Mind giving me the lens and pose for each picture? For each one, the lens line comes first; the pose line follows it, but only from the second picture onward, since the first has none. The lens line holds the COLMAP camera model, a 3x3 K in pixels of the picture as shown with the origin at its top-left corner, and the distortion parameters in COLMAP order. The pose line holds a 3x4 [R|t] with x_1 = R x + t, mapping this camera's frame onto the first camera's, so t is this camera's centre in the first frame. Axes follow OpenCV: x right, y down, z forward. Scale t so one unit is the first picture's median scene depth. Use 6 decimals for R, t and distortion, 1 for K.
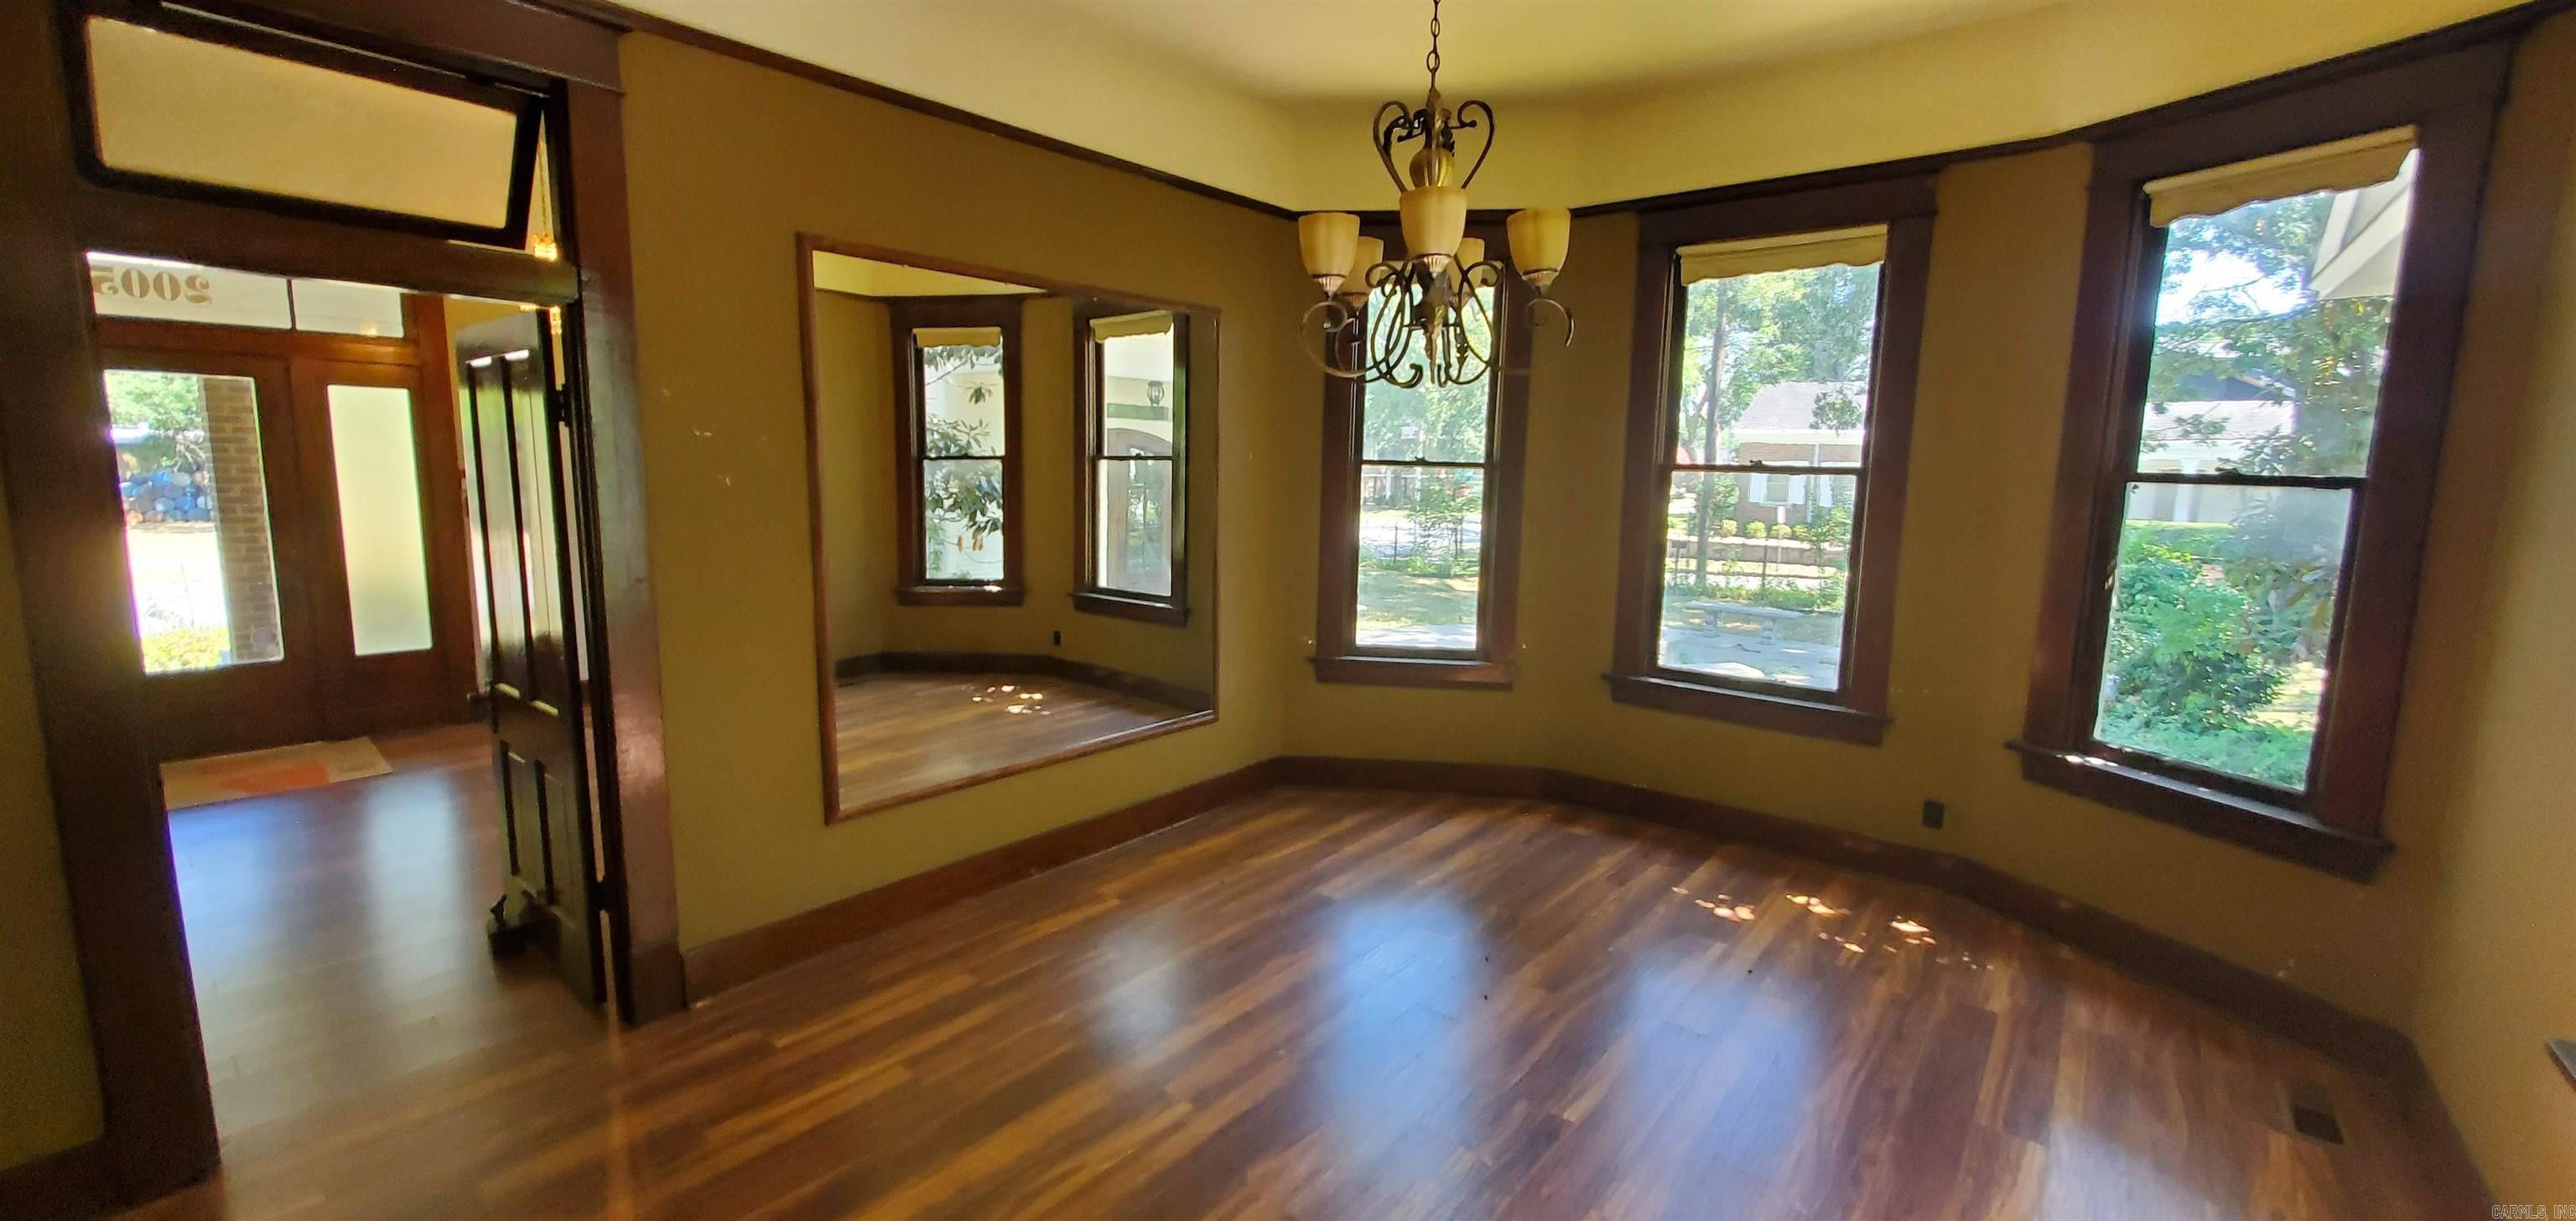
lens RADIAL K [[1008.0, 0, 1293.3], [0, 1008.0, 603.9], [0, 0, 1]] dist [0.012029, -0.005097]
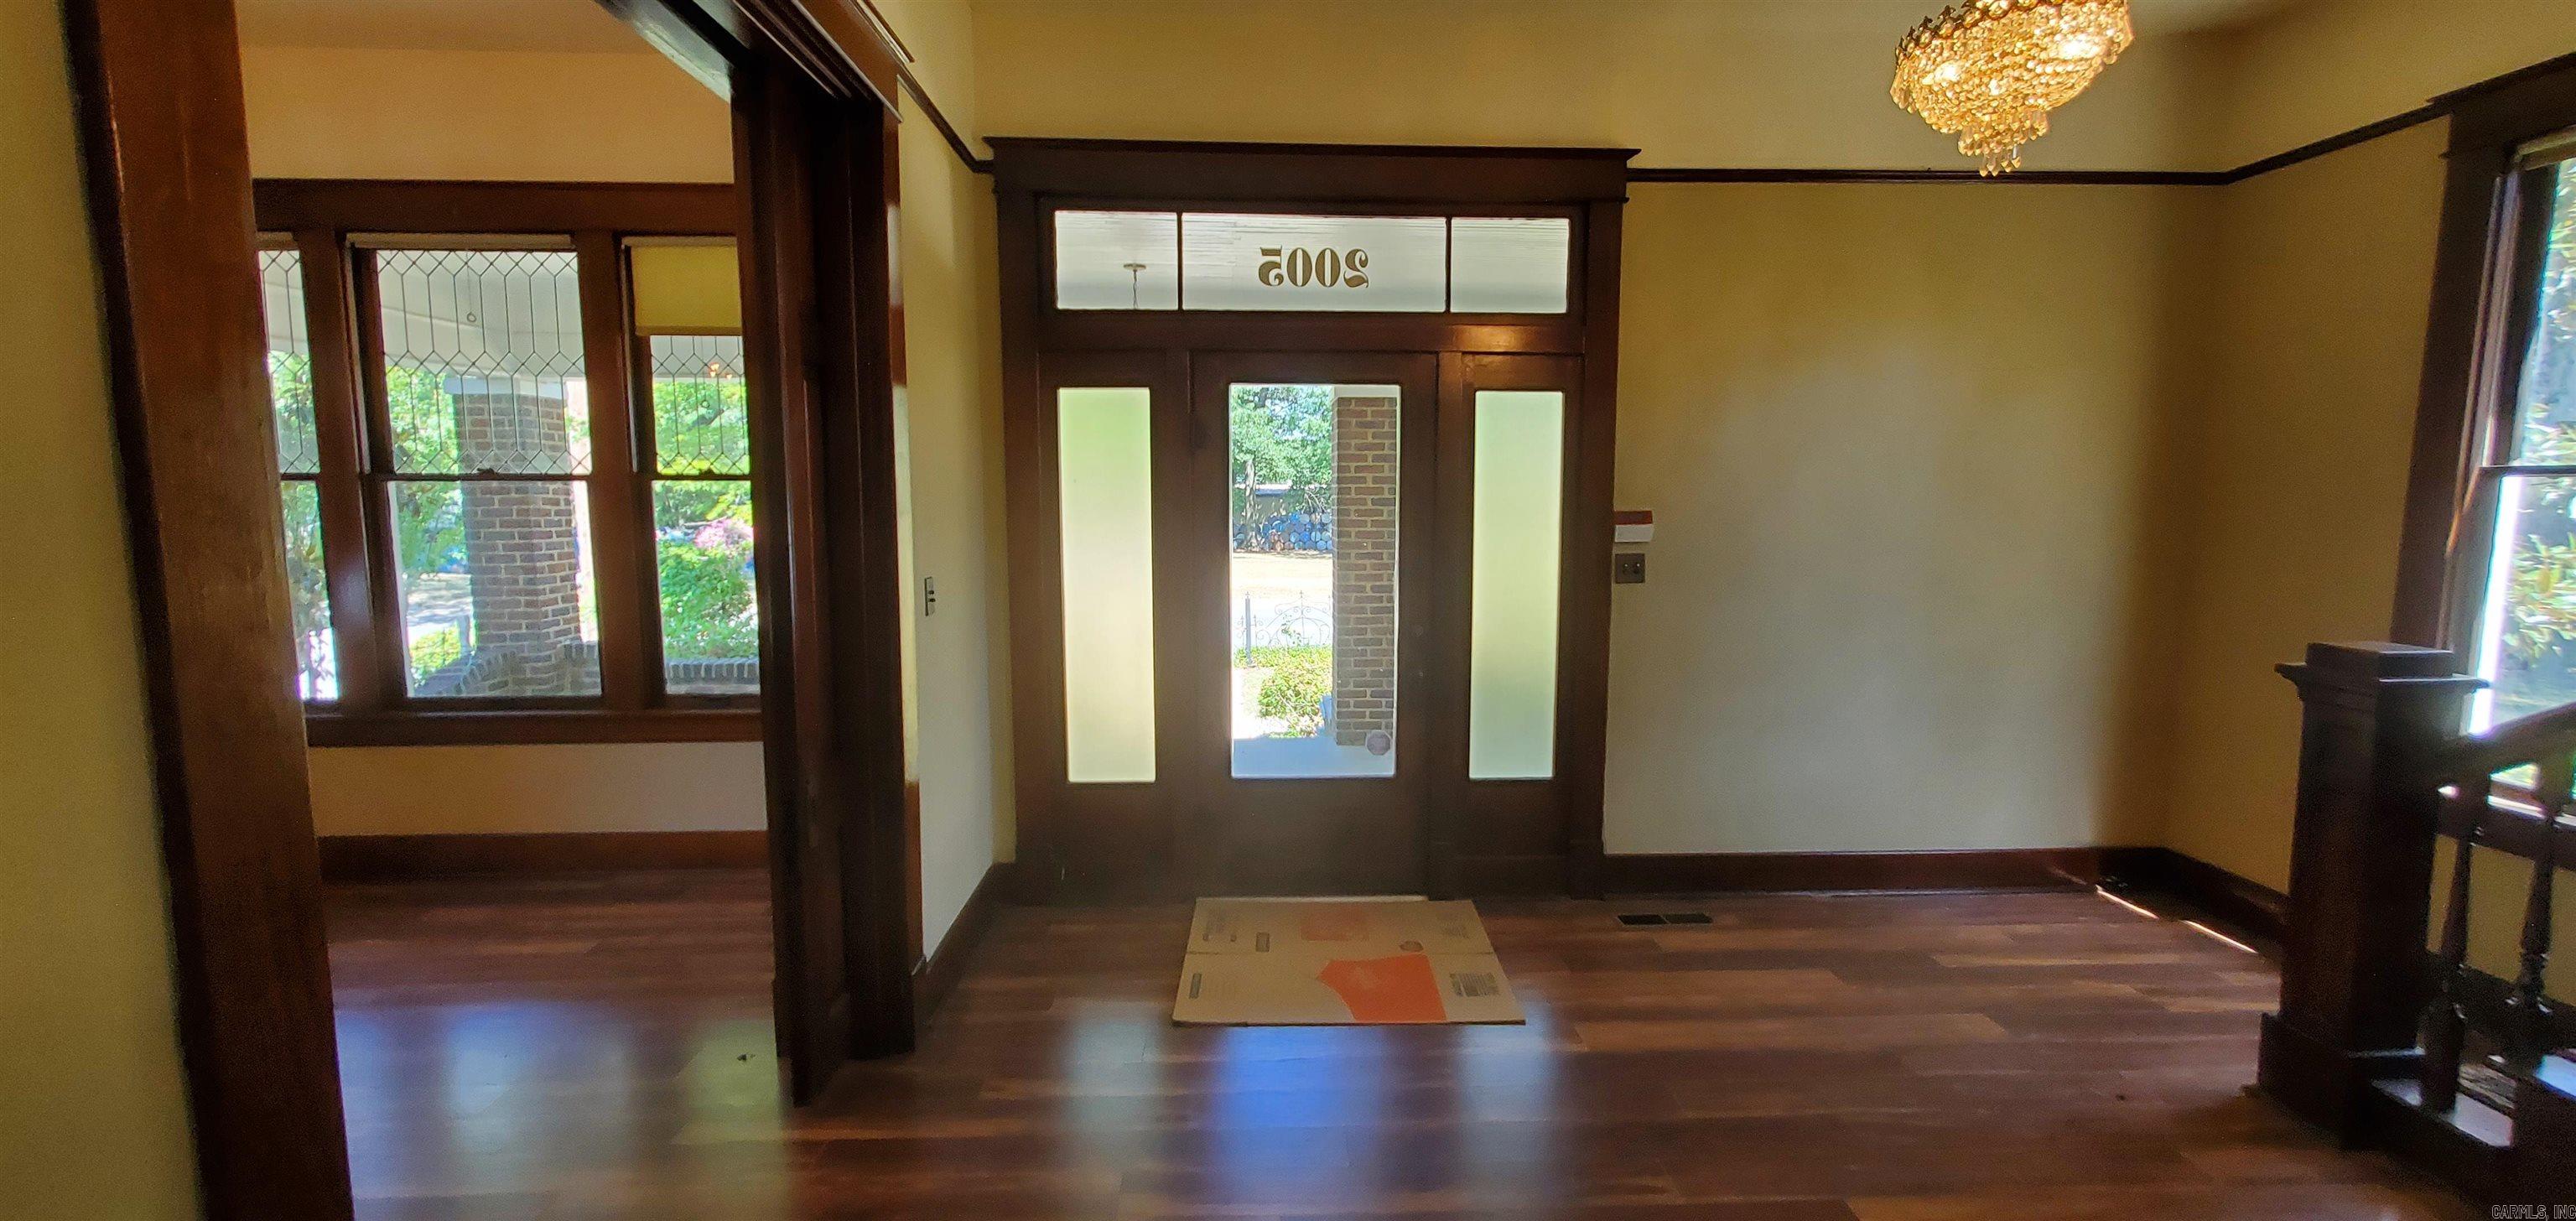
lens RADIAL K [[1008.0, 0, 1293.3], [0, 1008.0, 603.9], [0, 0, 1]] dist [0.012029, -0.005097]
pose [[0.669904, 0.059290, -0.740077, -0.507762], [-0.084476, 0.996420, 0.003361, -0.061809], [0.737626, 0.060267, 0.672514, 0.448394]]
